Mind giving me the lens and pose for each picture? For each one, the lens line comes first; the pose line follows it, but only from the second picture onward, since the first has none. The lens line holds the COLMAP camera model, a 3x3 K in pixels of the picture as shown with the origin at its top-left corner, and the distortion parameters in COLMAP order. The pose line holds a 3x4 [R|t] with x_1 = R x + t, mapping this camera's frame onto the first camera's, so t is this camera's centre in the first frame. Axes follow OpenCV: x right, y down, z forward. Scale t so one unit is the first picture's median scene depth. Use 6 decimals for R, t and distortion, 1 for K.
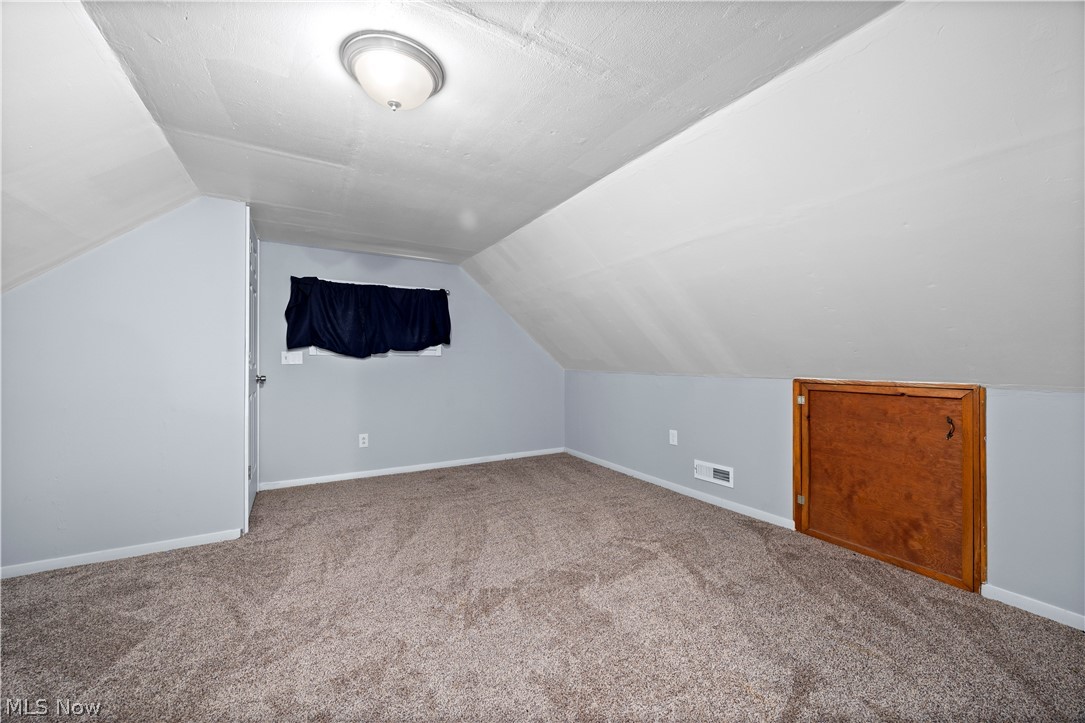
lens RADIAL K [[417.0, 0, 543.8], [0, 417.0, 360.6], [0, 0, 1]] dist [-0.007332, -0.000005]
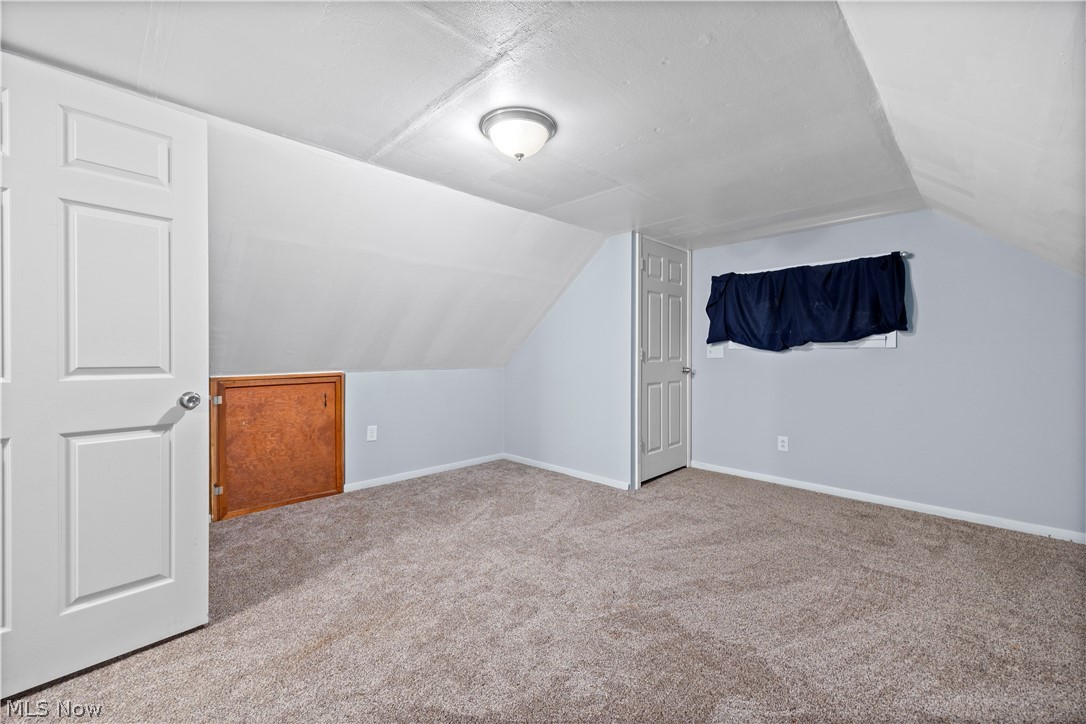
lens RADIAL K [[440.6, 0, 542.9], [0, 440.6, 357.3], [0, 0, 1]] dist [0.001697, -0.000619]
pose [[0.243017, 0.005093, -0.970009, 0.437731], [-0.000443, 0.999987, 0.005140, 0.001935], [0.970022, -0.000820, 0.243016, 0.326597]]
